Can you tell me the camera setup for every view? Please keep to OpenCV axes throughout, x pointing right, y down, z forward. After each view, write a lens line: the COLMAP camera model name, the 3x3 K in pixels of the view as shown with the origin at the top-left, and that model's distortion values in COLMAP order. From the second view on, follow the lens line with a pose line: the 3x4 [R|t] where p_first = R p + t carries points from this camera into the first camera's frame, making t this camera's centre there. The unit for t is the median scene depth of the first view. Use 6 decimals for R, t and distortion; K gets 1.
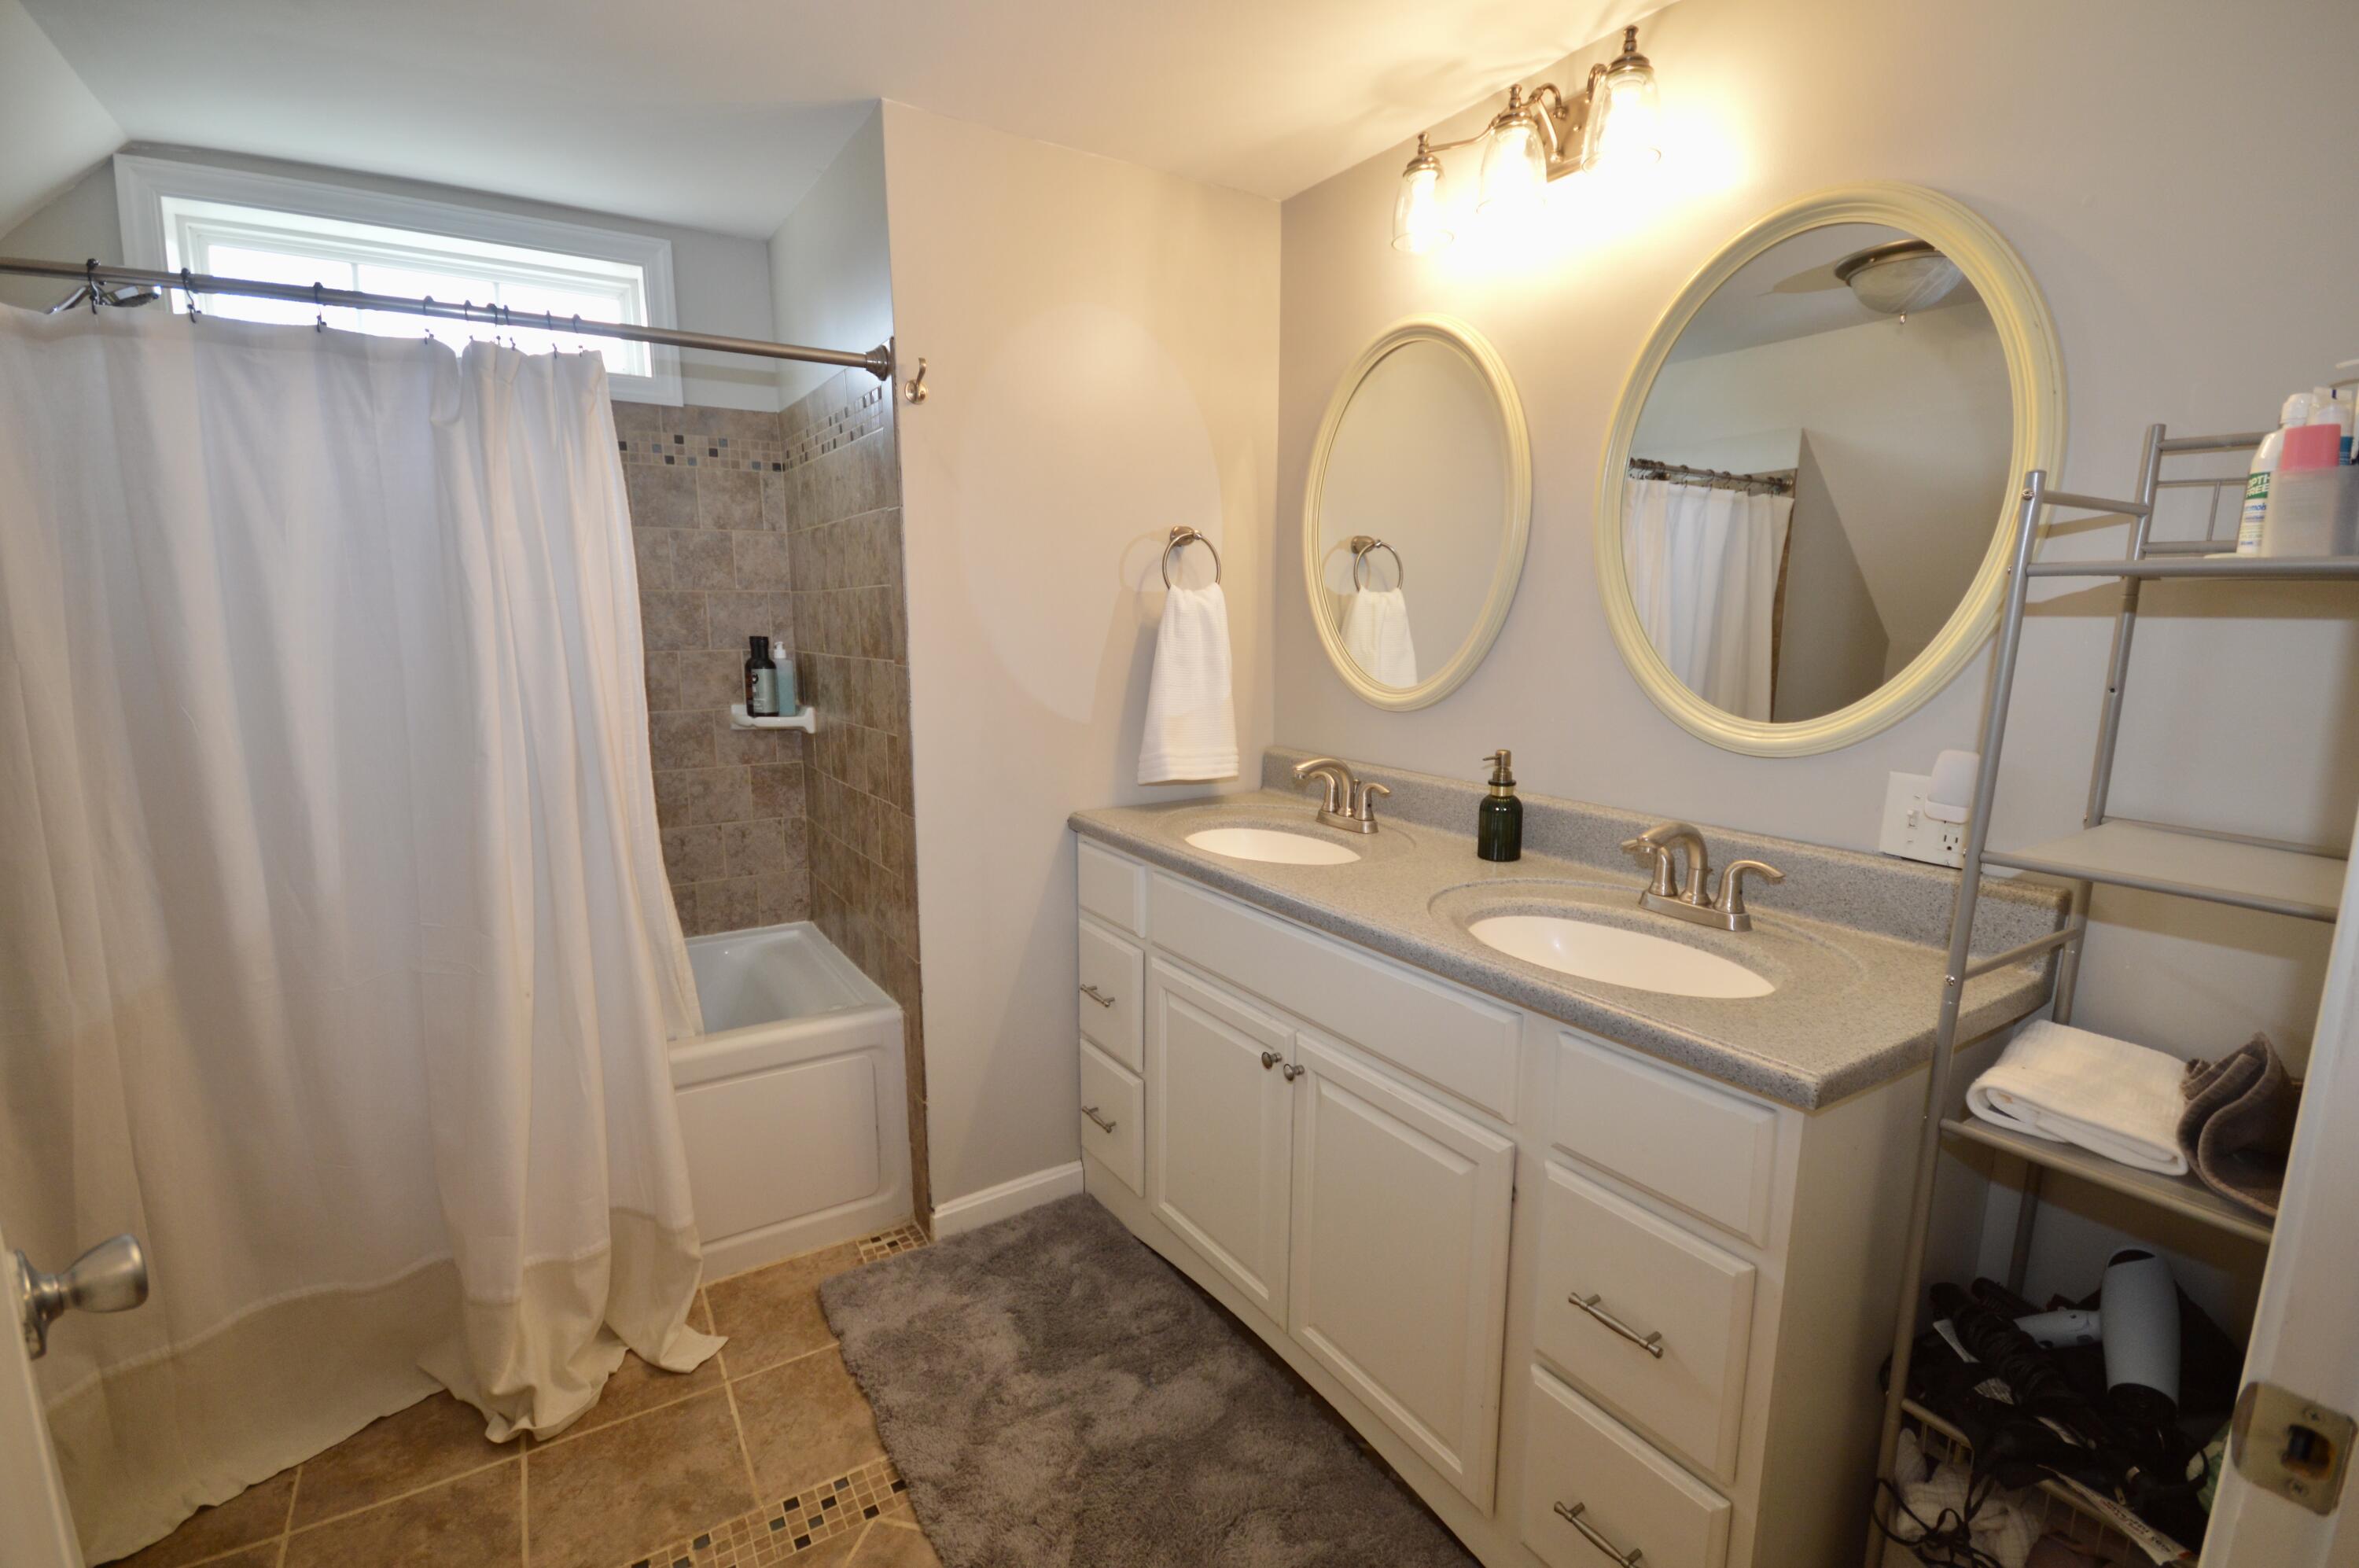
lens RADIAL K [[1050.8, 0, 1178.5], [0, 1050.8, 798.2], [0, 0, 1]] dist [-0.000125, -0.000583]
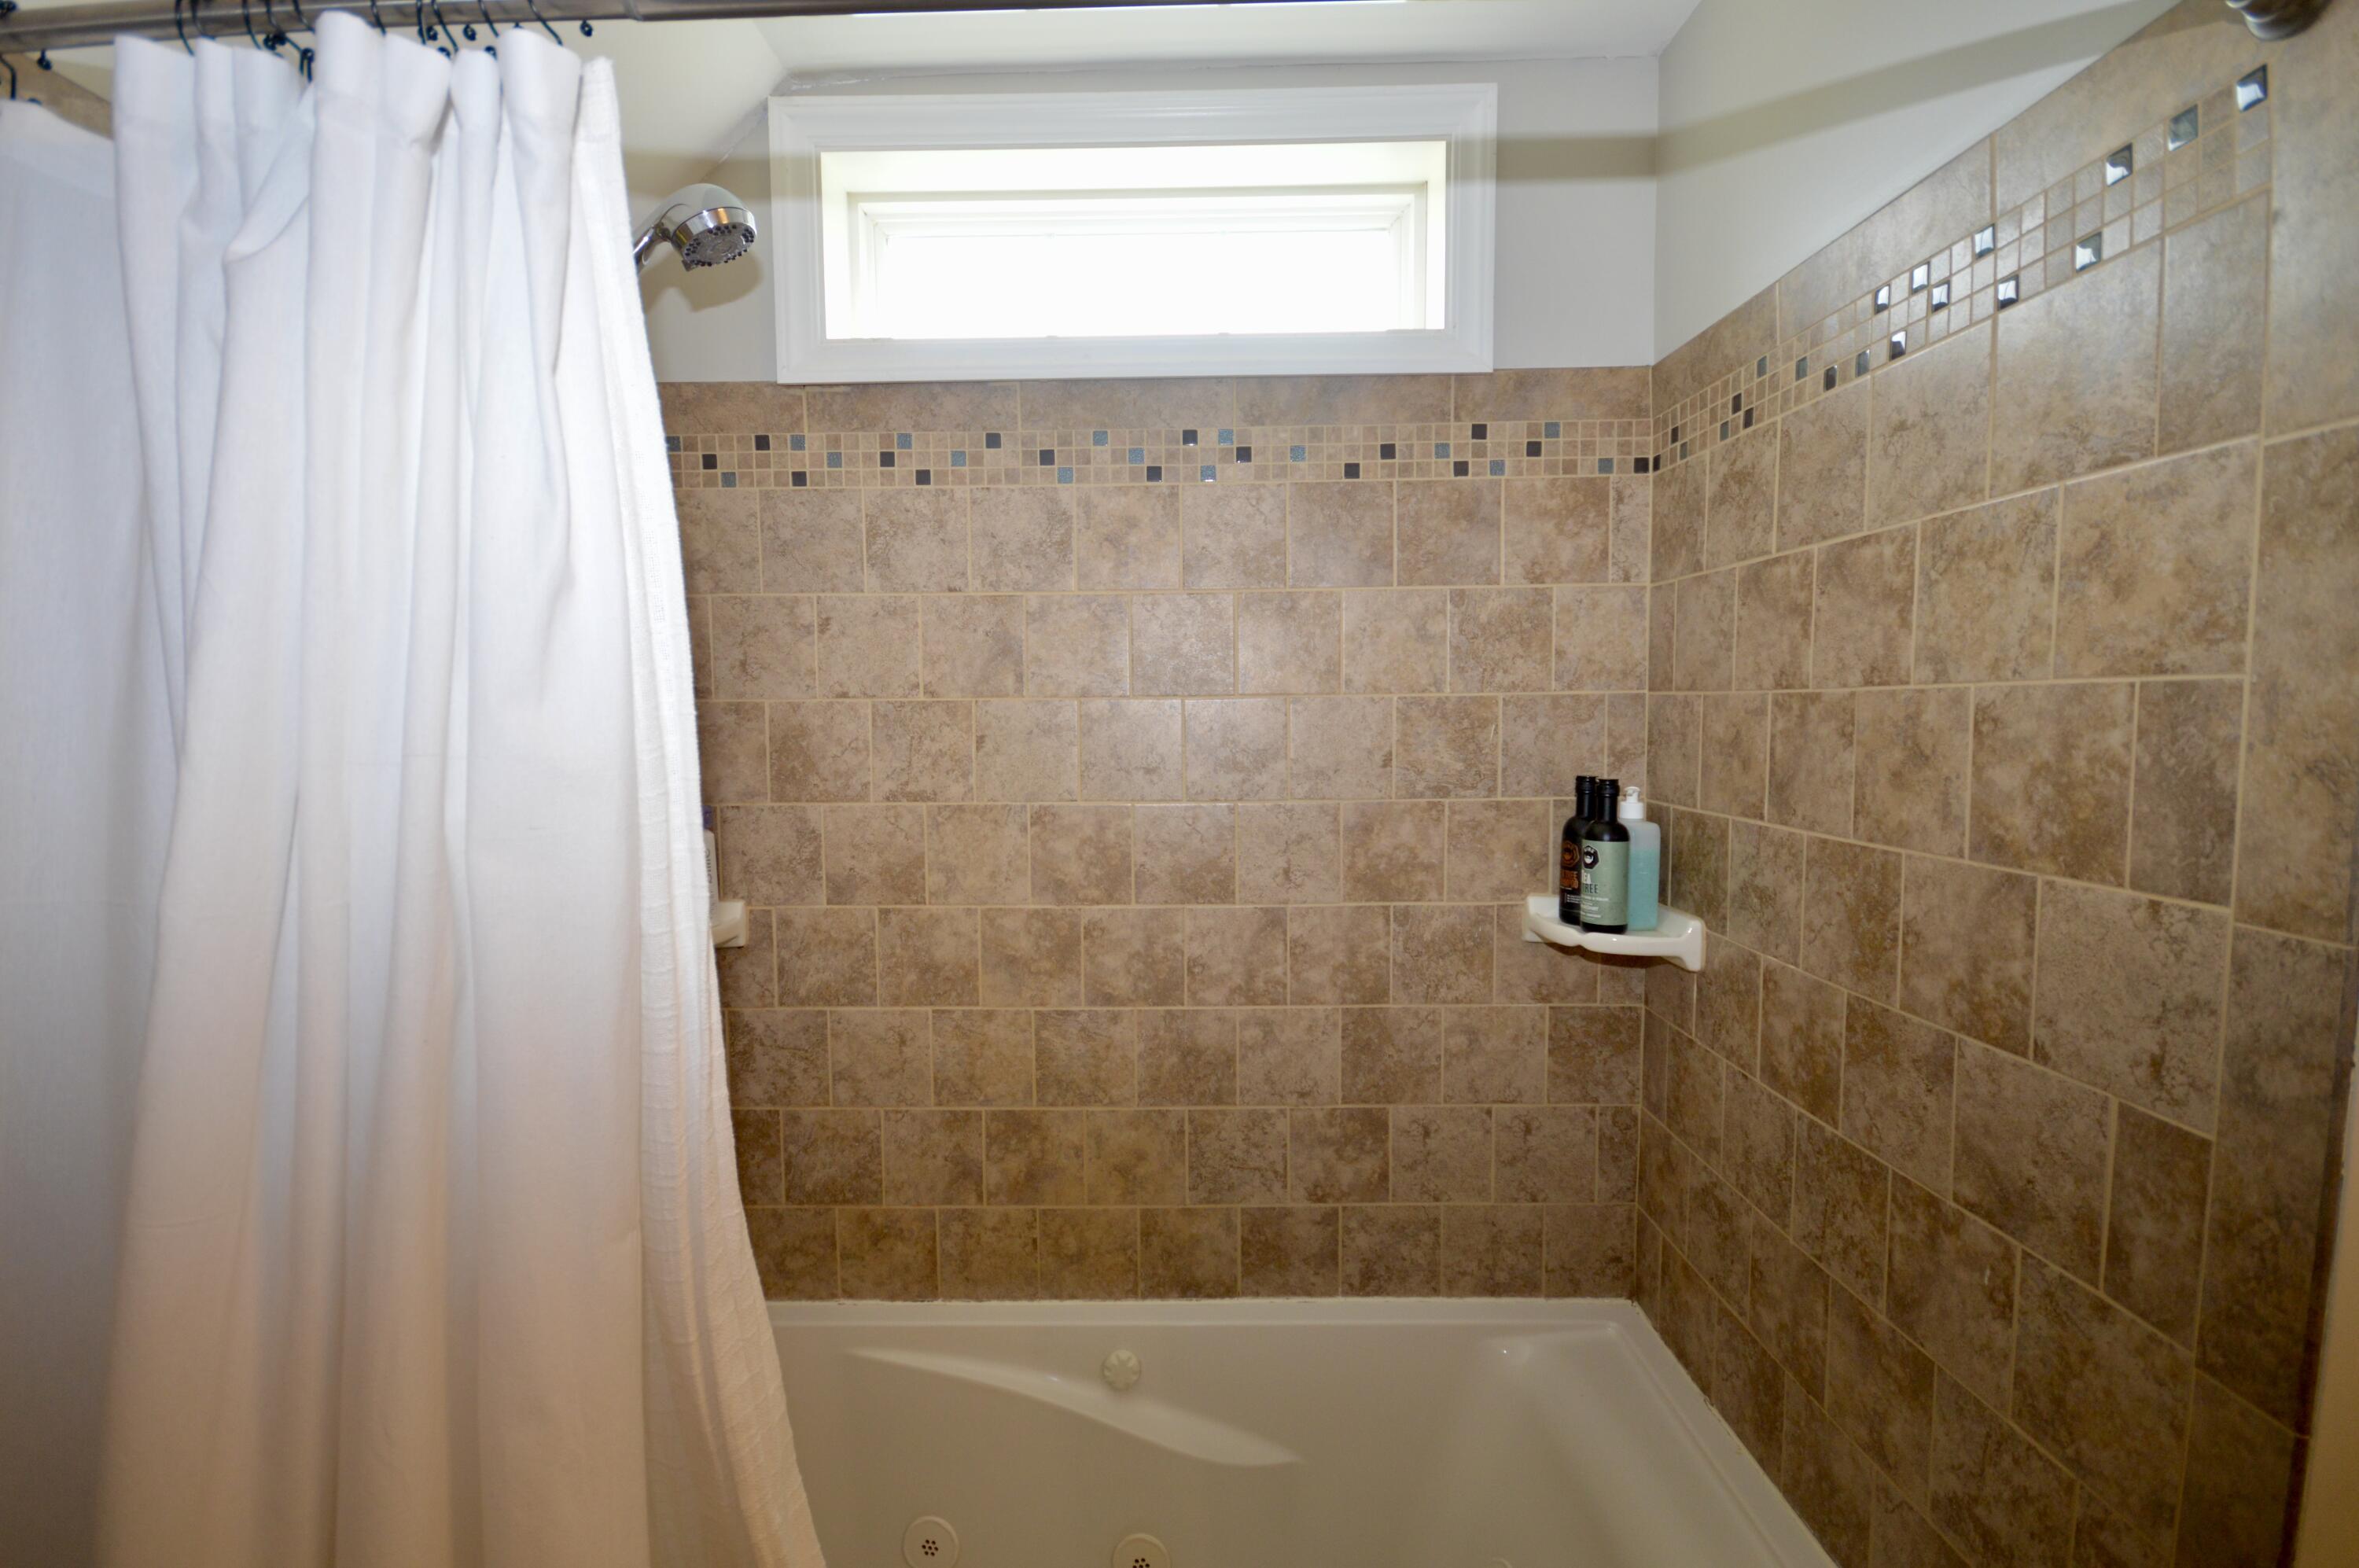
lens RADIAL K [[1050.8, 0, 1178.5], [0, 1050.8, 798.2], [0, 0, 1]] dist [-0.000125, -0.000583]
pose [[0.839193, 0.034890, -0.542714, -0.285979], [-0.081223, 0.994788, -0.061641, -0.092760], [0.537735, 0.095810, 0.837653, 0.439913]]
